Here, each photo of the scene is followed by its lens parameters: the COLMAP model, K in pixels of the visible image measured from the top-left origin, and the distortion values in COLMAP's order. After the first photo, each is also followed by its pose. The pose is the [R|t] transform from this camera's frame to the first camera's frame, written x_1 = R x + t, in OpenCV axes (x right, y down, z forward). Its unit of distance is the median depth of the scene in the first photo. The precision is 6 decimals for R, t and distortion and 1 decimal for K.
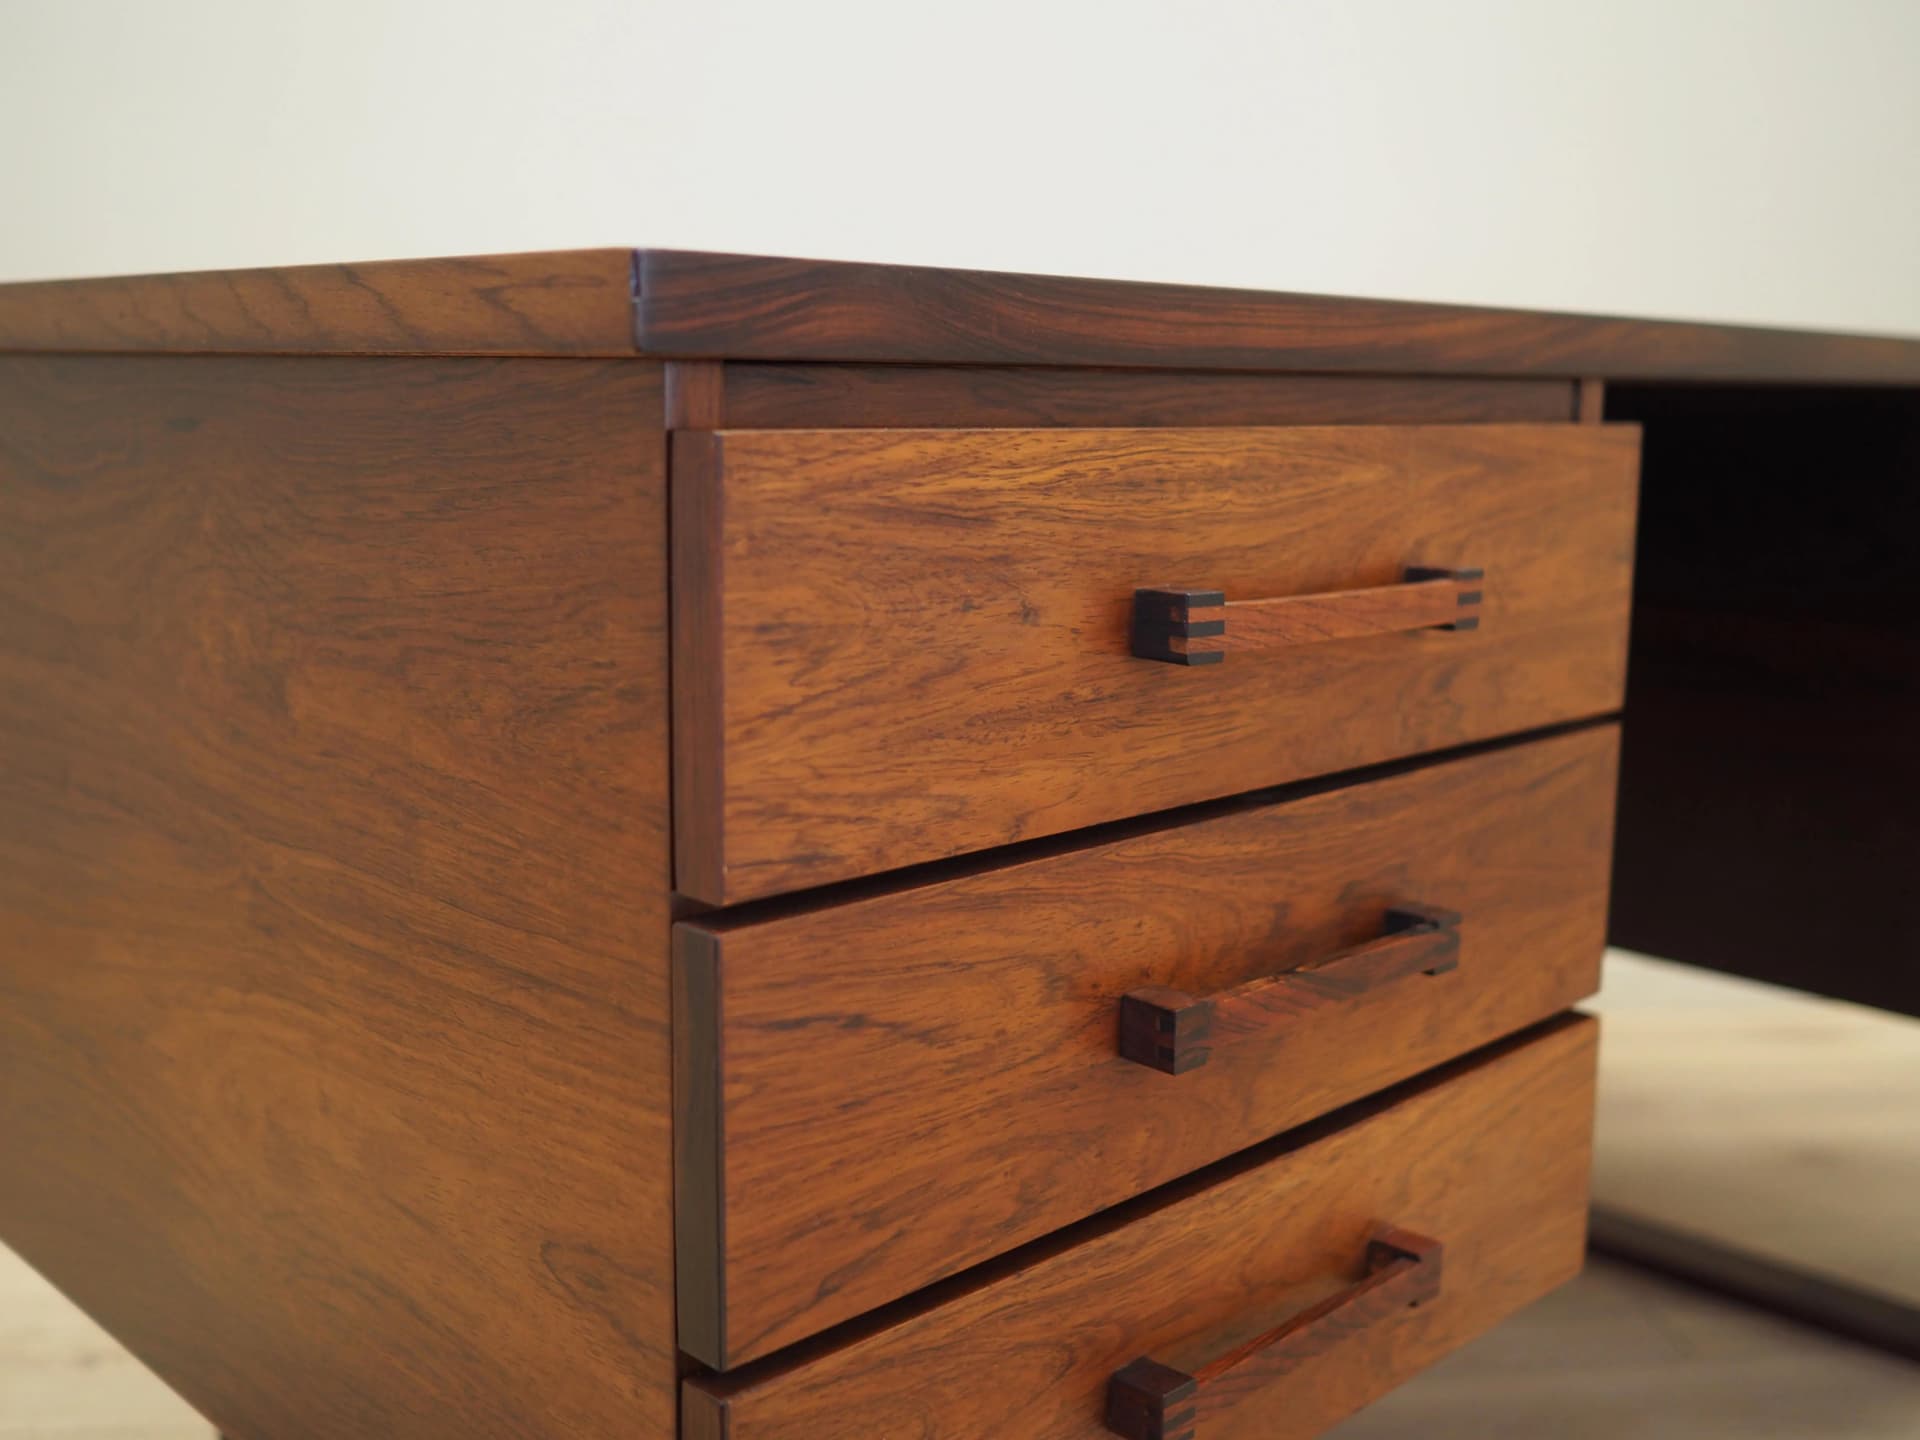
lens RADIAL K [[1976.8, 0, 988.4], [0, 1976.8, 719.9], [0, 0, 1]] dist [-0.014842, -0.007400]
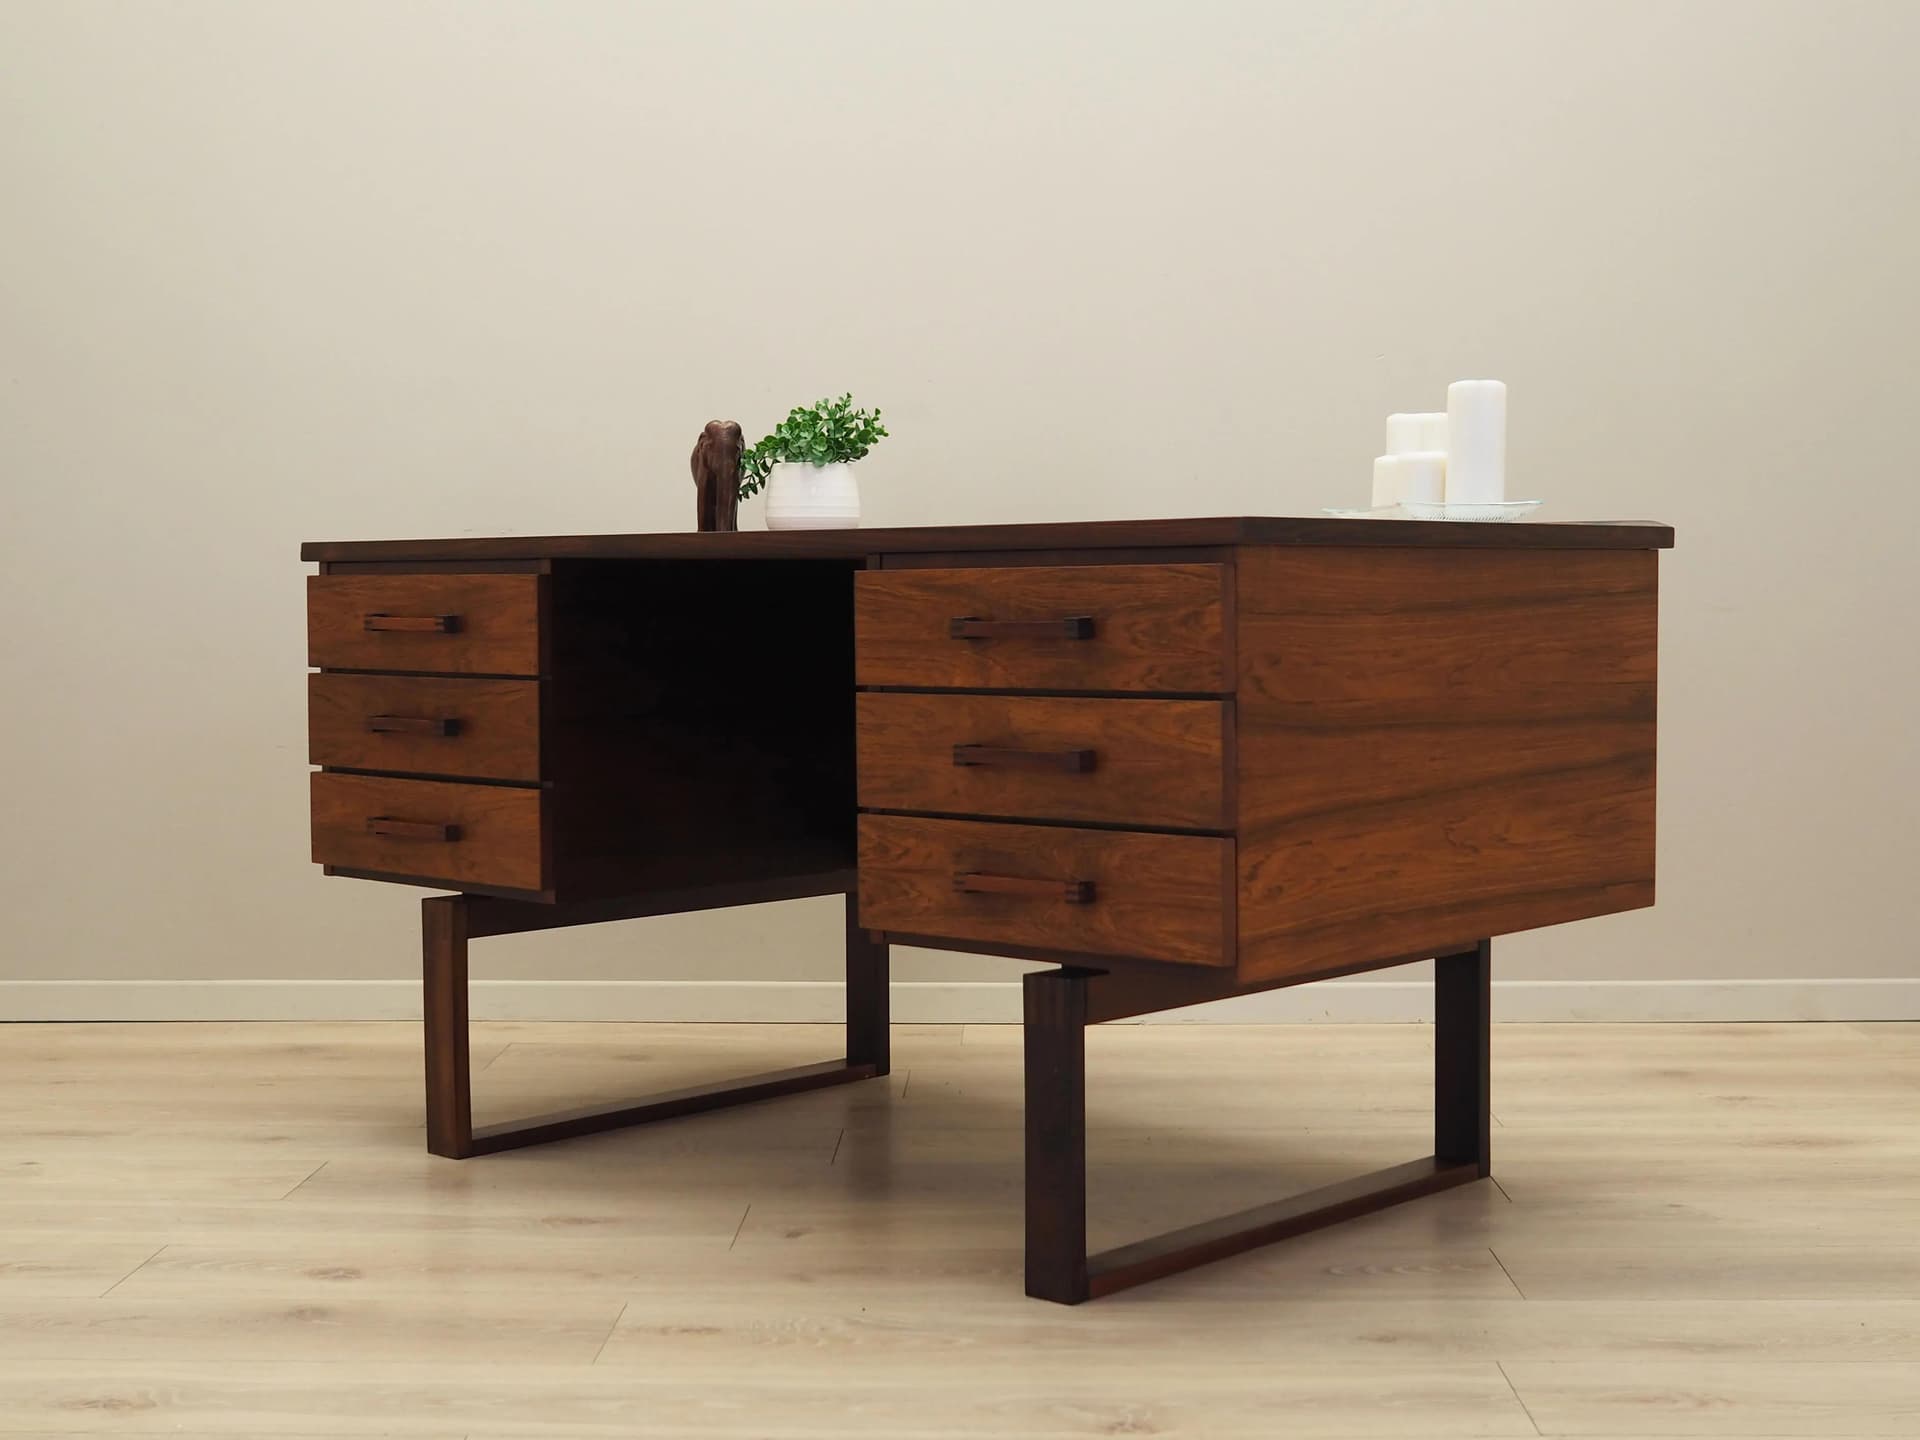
lens RADIAL K [[2764.0, 0, 852.2], [0, 2764.0, 719.1], [0, 0, 1]] dist [0.006795, 0.000824]
pose [[-0.010891, 0.033573, -0.999377, 5.918750], [-0.166305, 0.985456, 0.034918, -0.217874], [0.986014, 0.166581, -0.005149, 2.062318]]
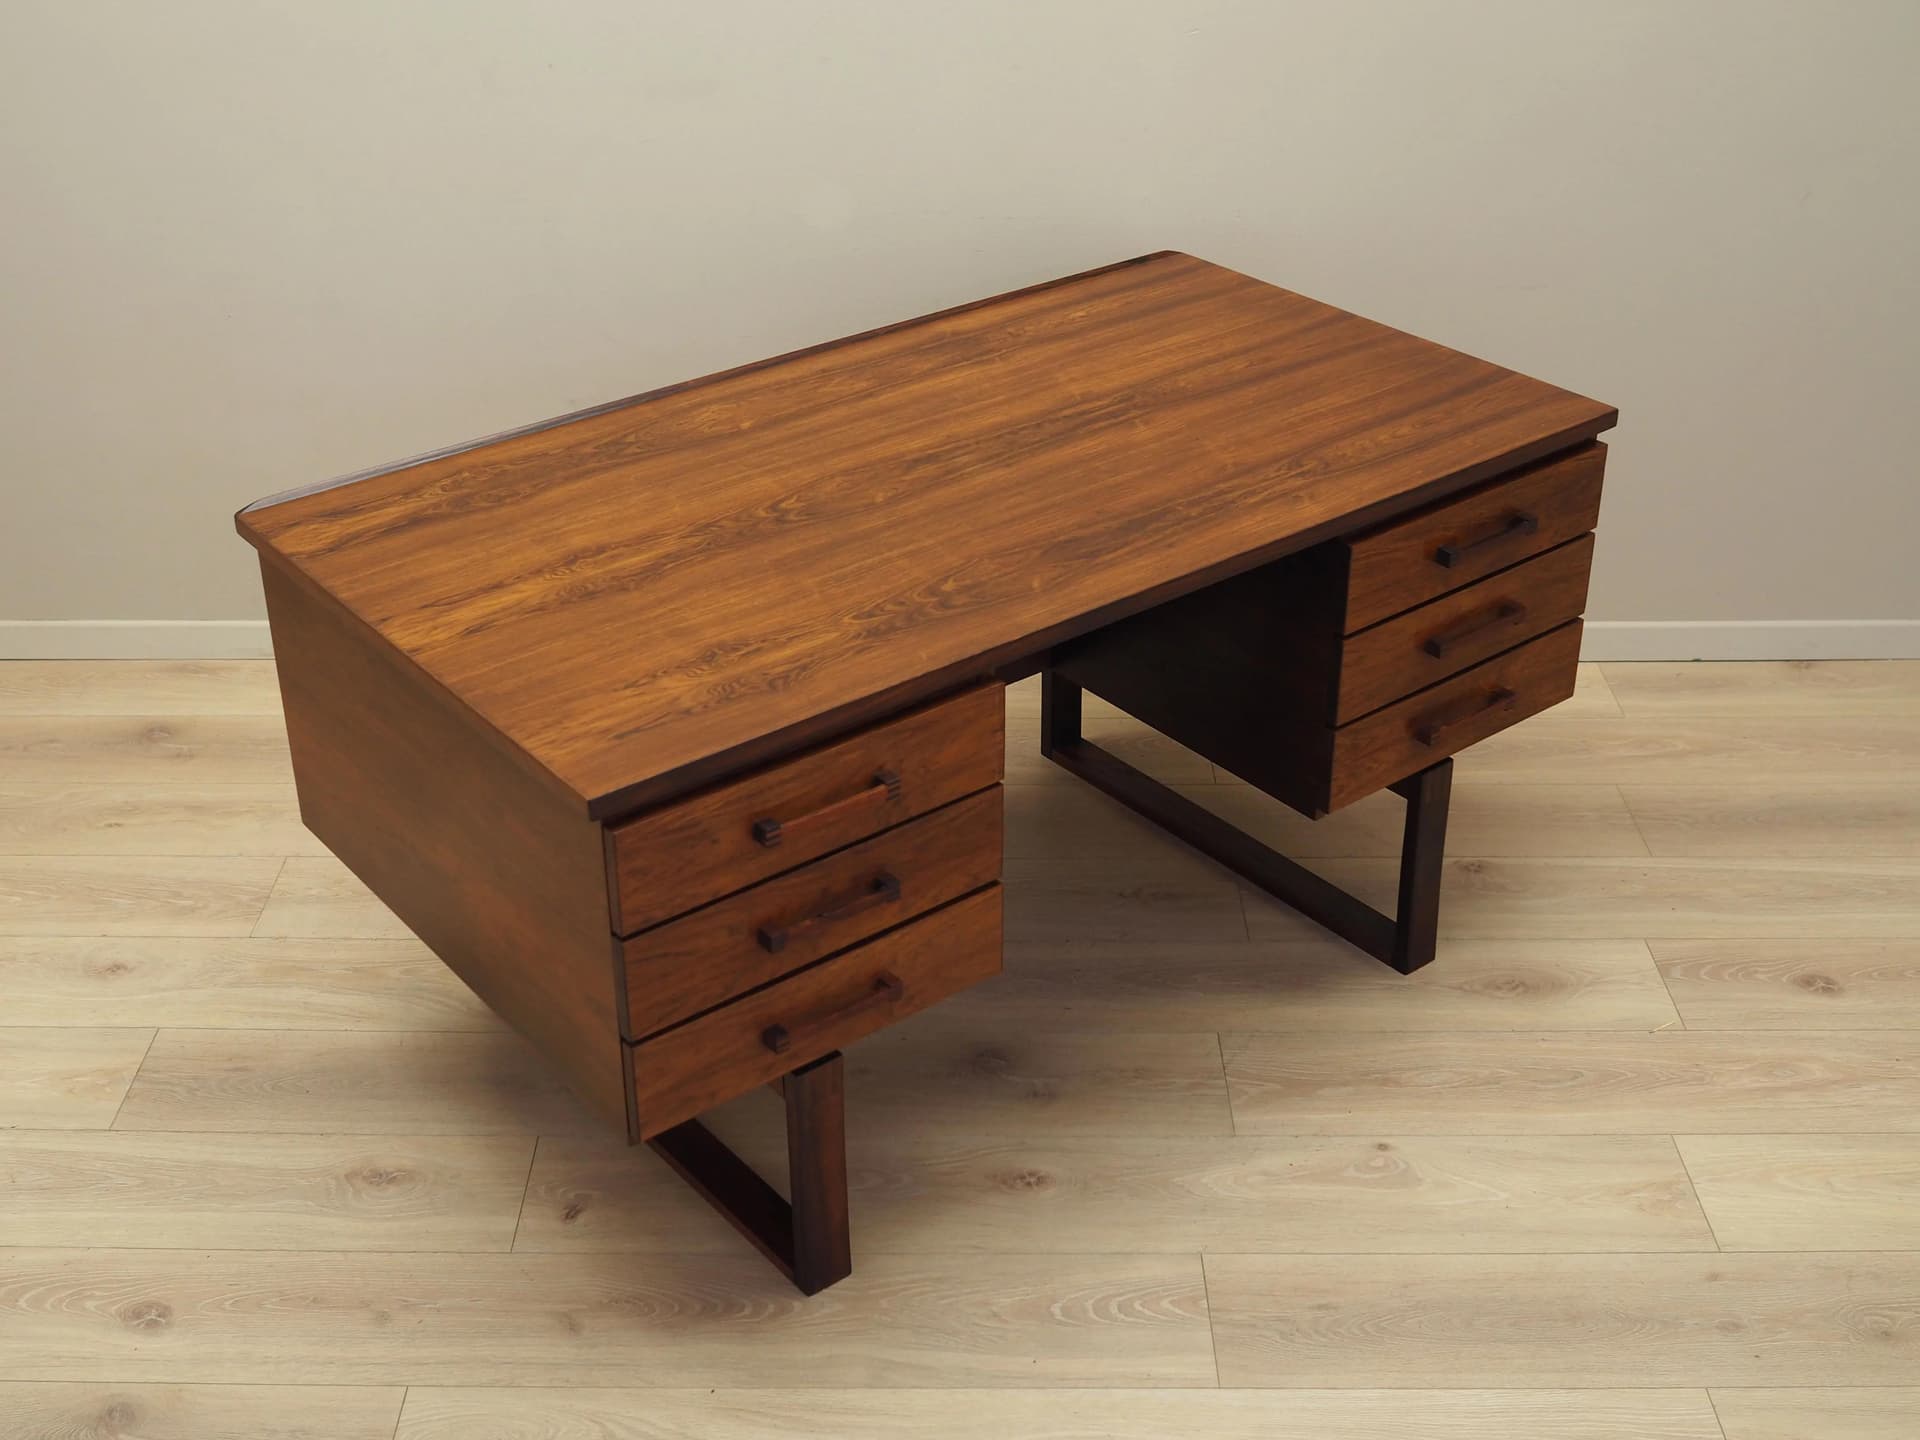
lens RADIAL K [[2375.1, 0, 960.0], [0, 2375.1, 720.0], [0, 0, 1]] dist [-0.017538, -0.033869]
pose [[0.992681, 0.044613, -0.112224, 0.851551], [-0.004043, 0.941021, 0.338325, -1.566394], [0.120699, -0.335395, 0.934314, -2.592495]]
